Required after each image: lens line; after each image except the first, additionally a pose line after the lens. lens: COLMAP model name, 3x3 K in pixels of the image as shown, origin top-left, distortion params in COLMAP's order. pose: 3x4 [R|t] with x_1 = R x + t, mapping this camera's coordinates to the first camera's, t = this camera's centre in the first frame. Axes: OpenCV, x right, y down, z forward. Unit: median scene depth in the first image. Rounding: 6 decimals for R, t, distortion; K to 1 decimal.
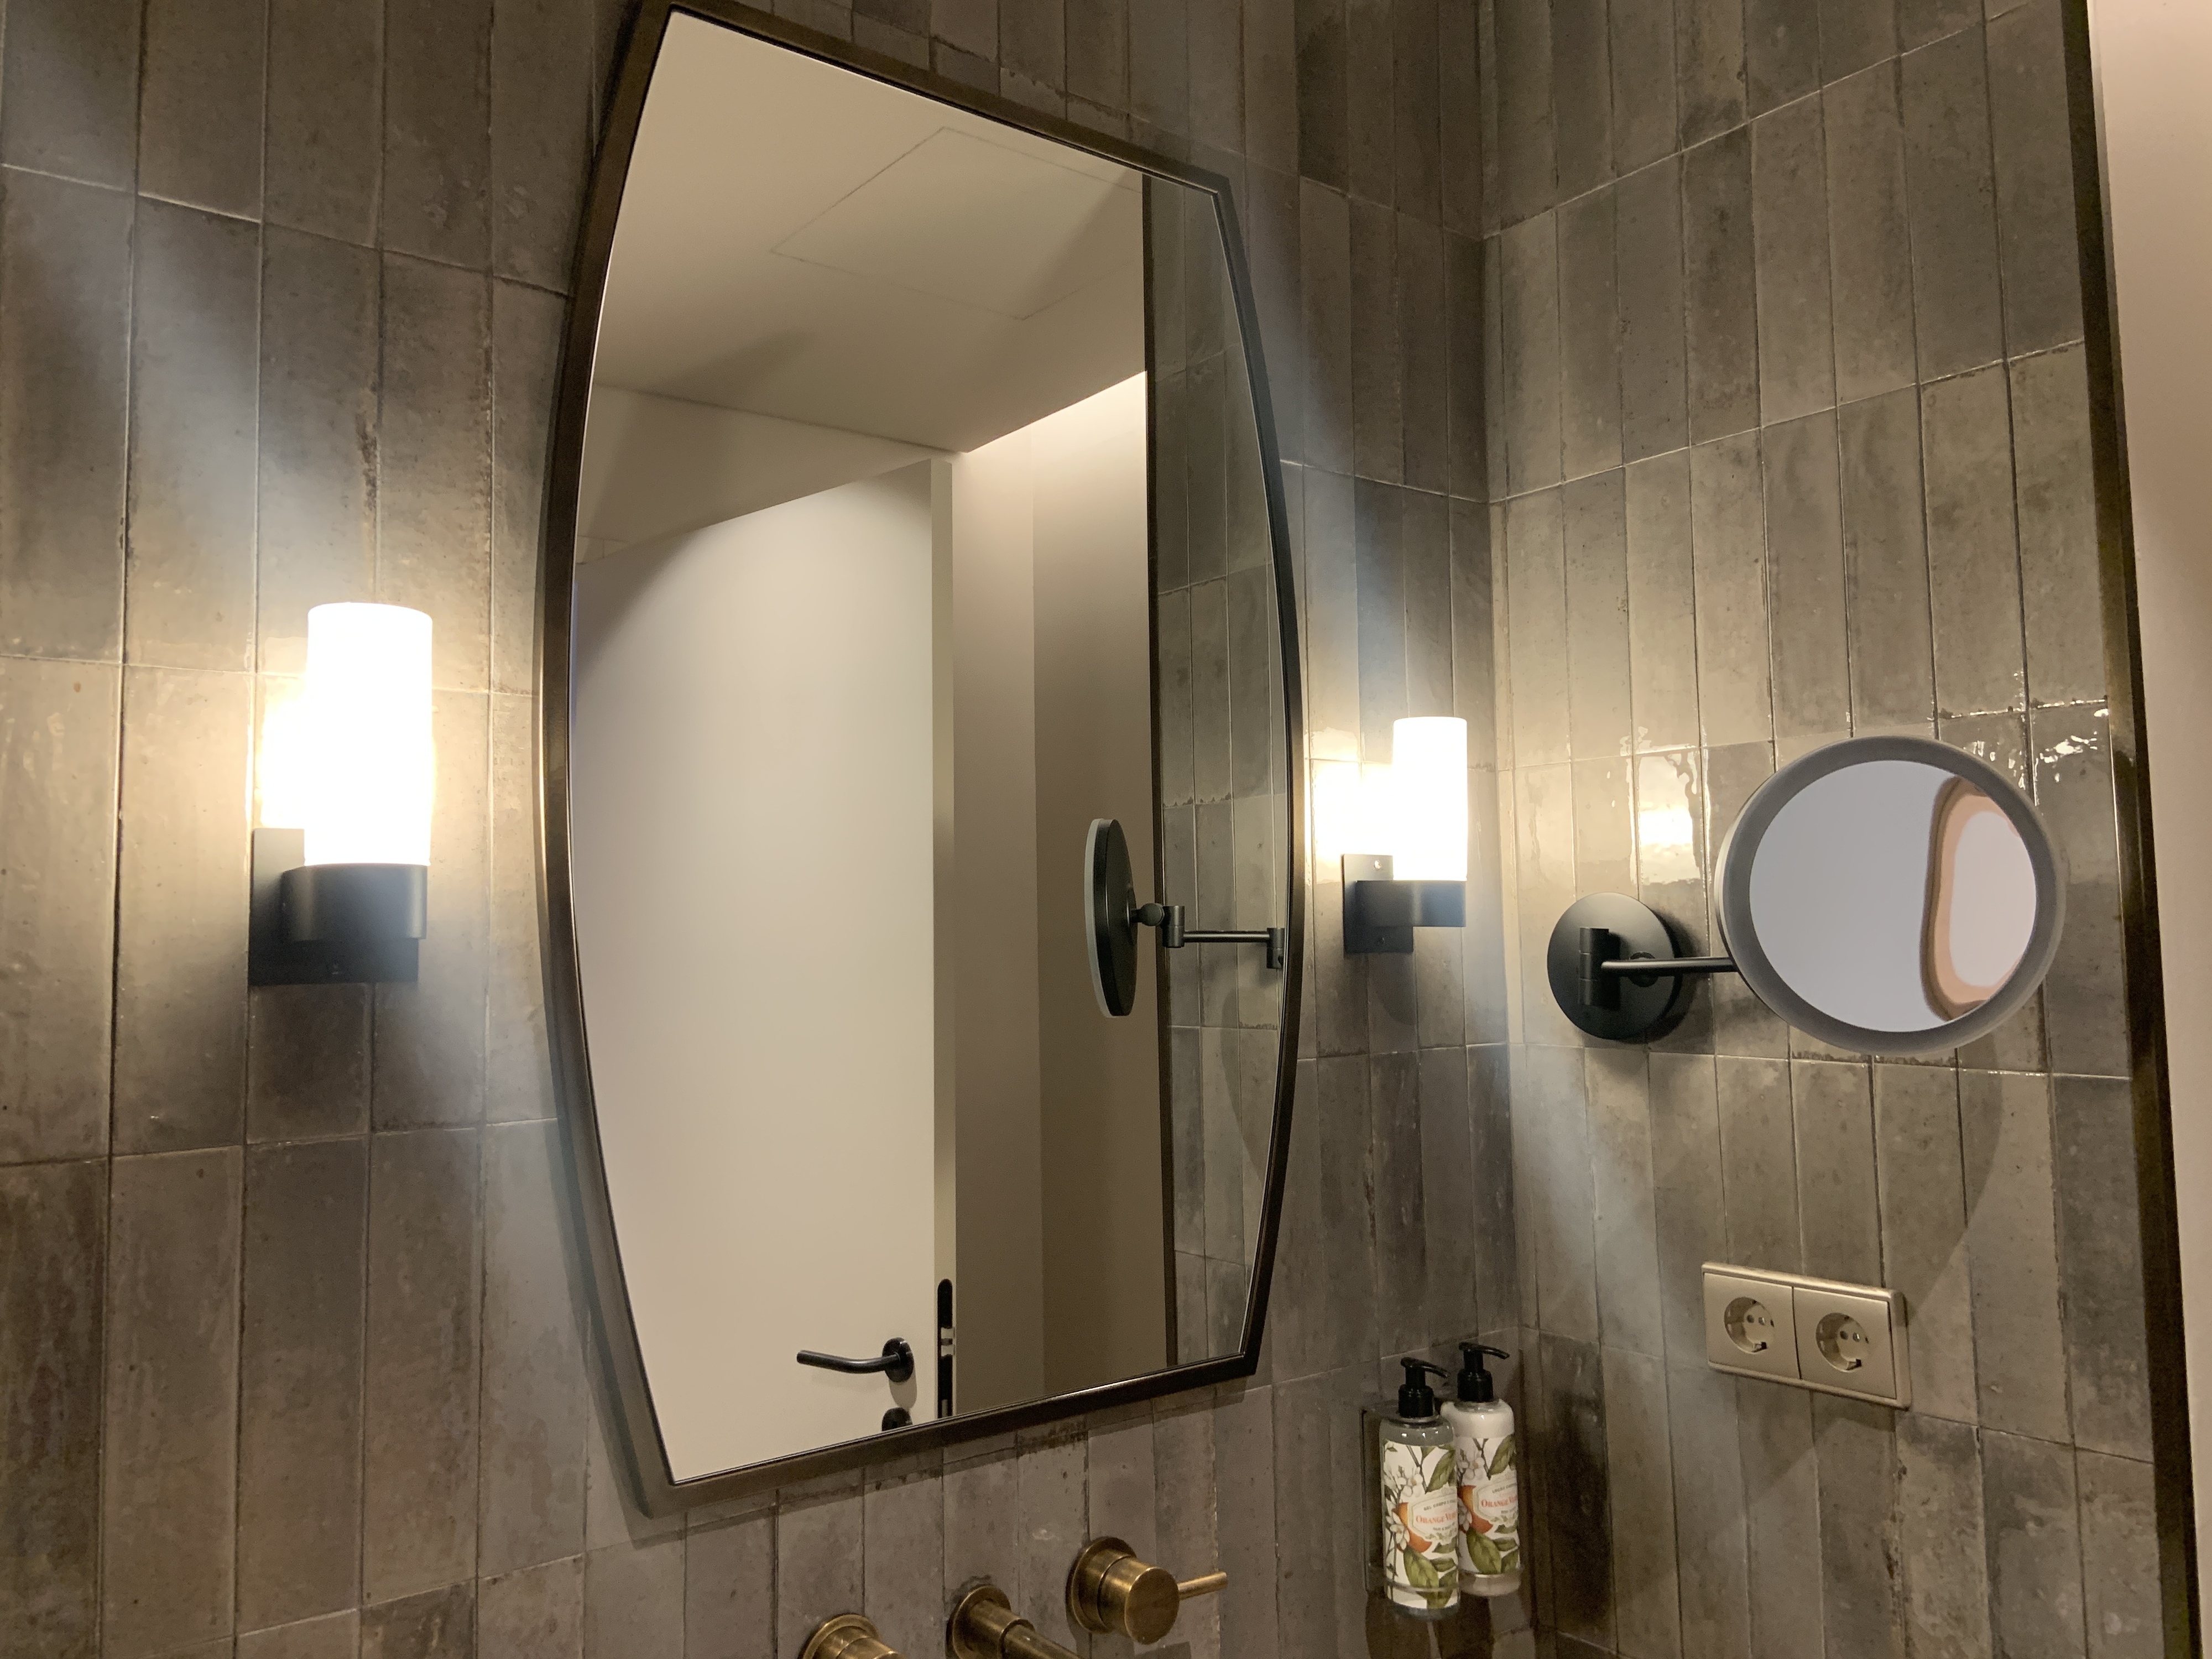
lens RADIAL K [[1673.0, 0, 1106.0], [0, 1673.0, 829.5], [0, 0, 1]] dist [0.119435, -0.137020]
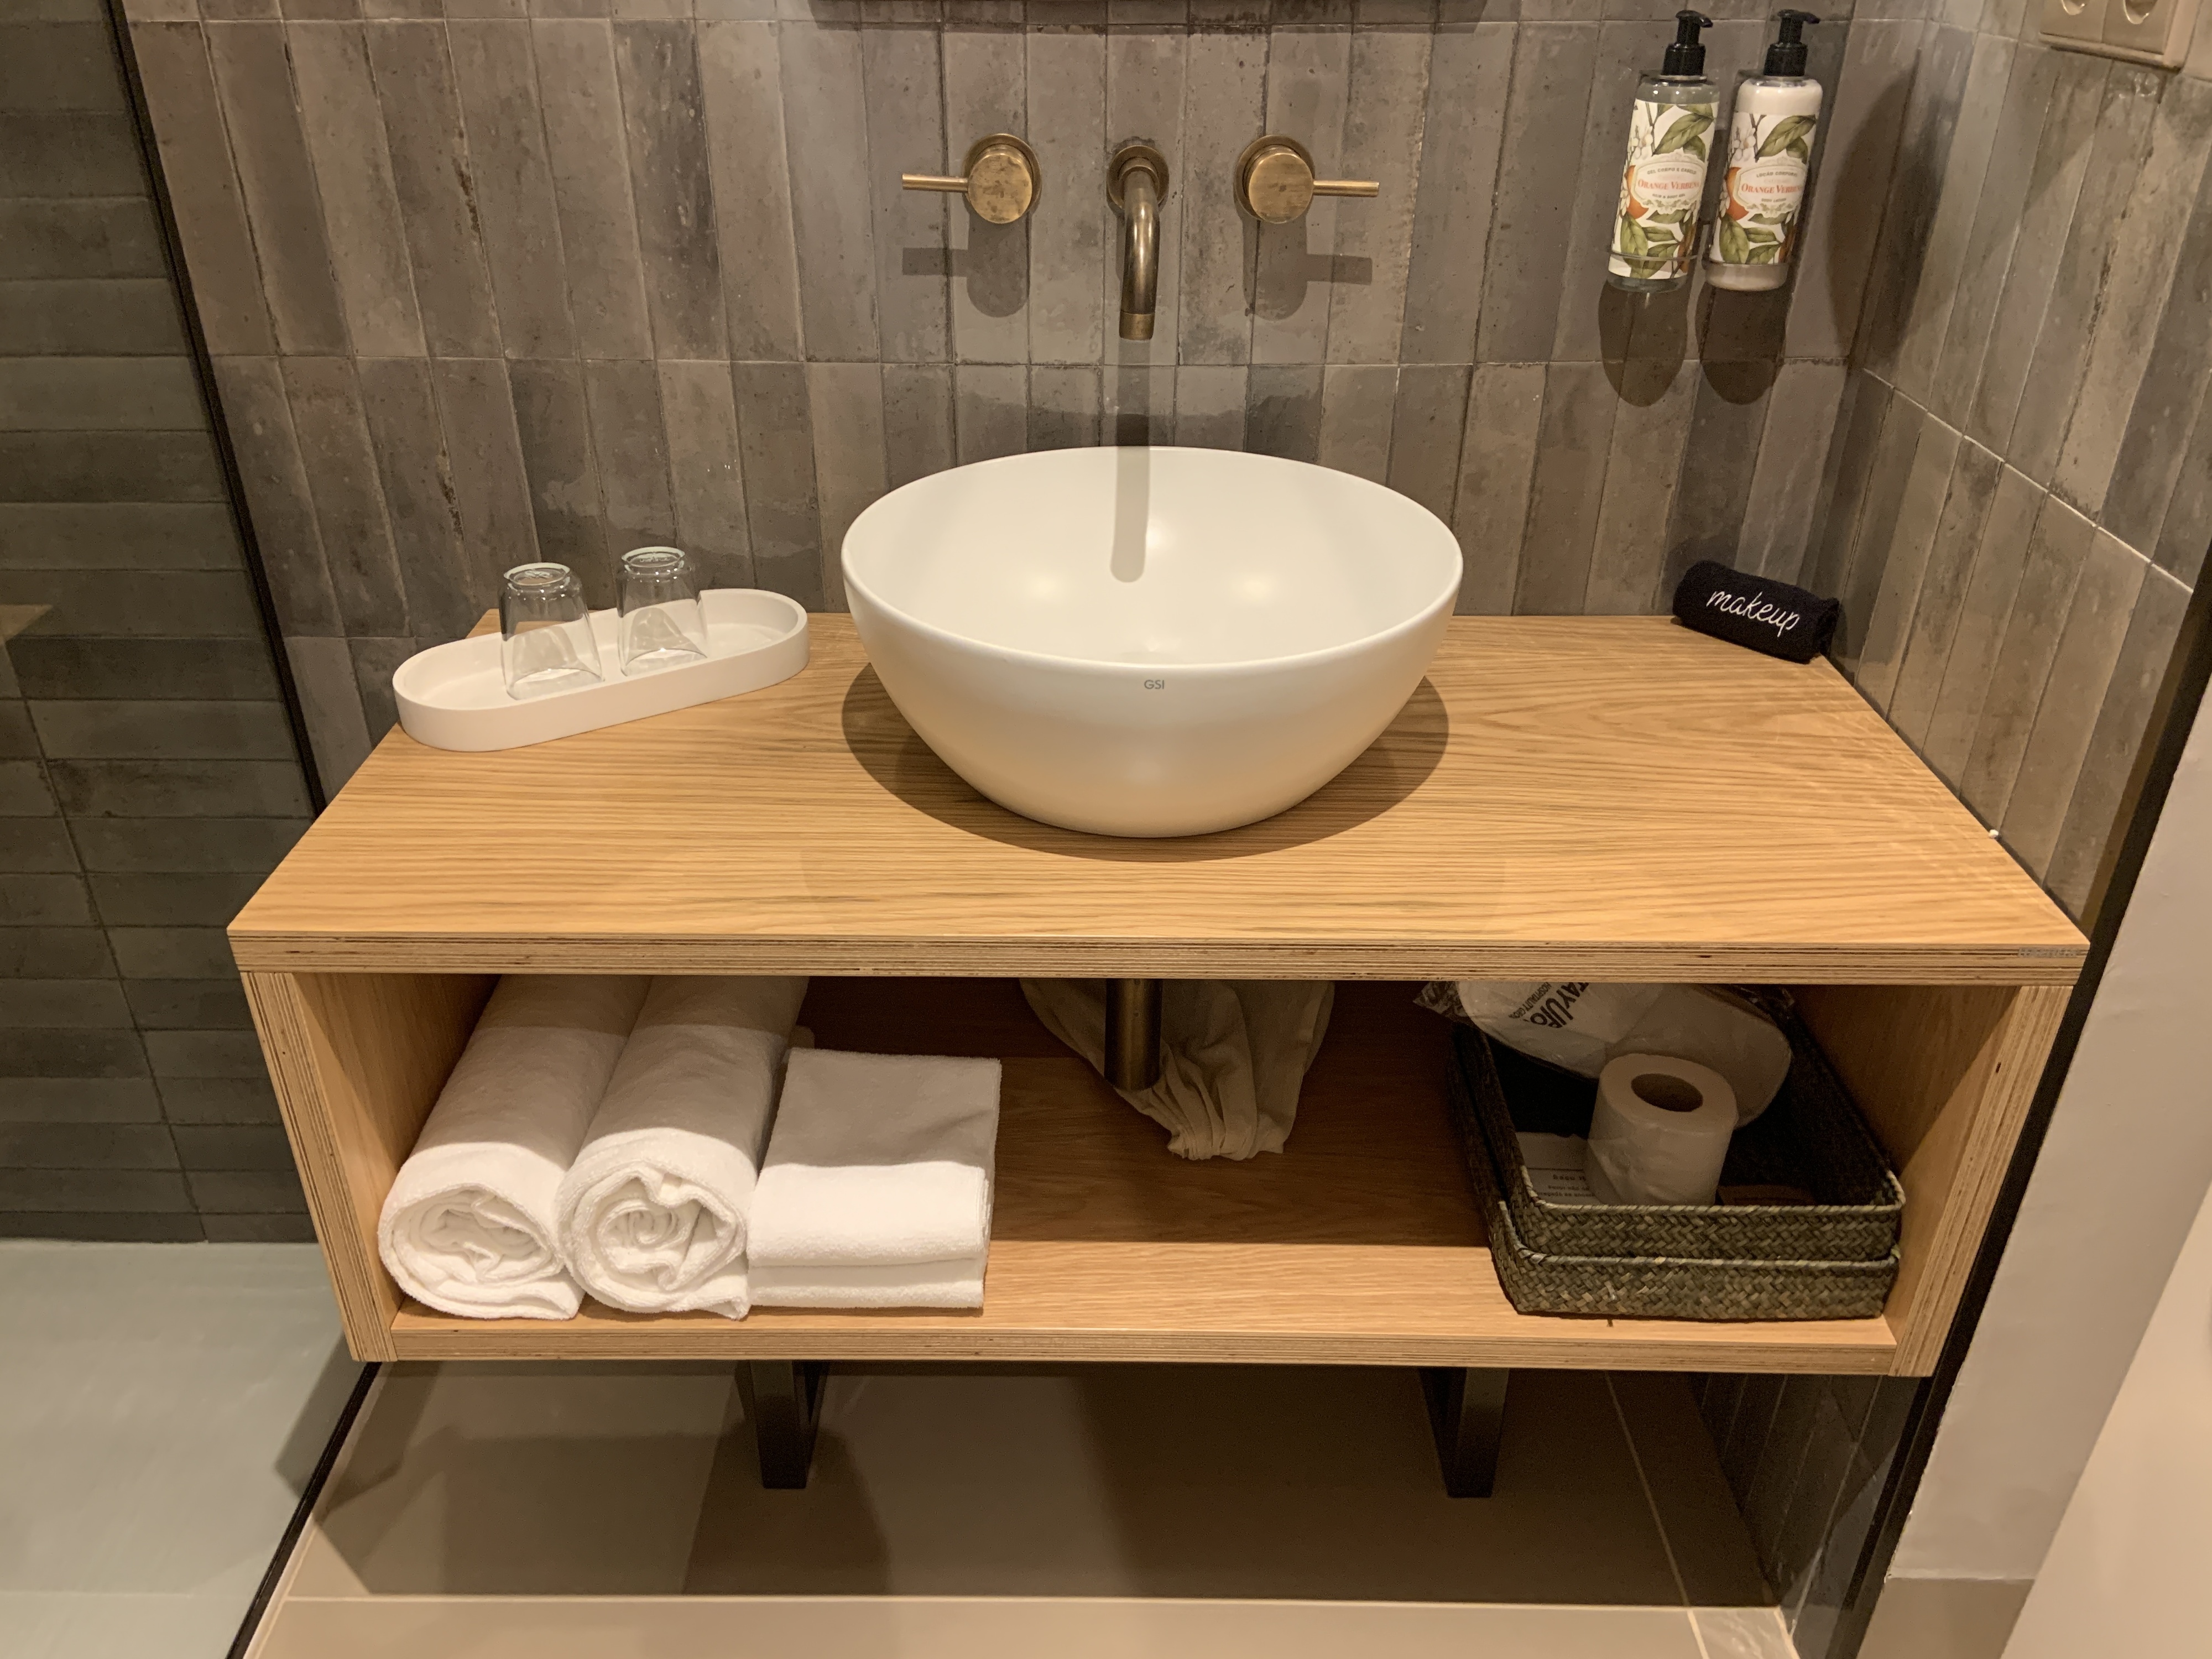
lens RADIAL K [[1673.0, 0, 1106.0], [0, 1673.0, 829.5], [0, 0, 1]] dist [0.119435, -0.137020]
pose [[0.801312, 0.310272, -0.511498, 0.596796], [0.025275, 0.836674, 0.547118, 0.192640], [0.597713, -0.451340, 0.662594, 0.023505]]
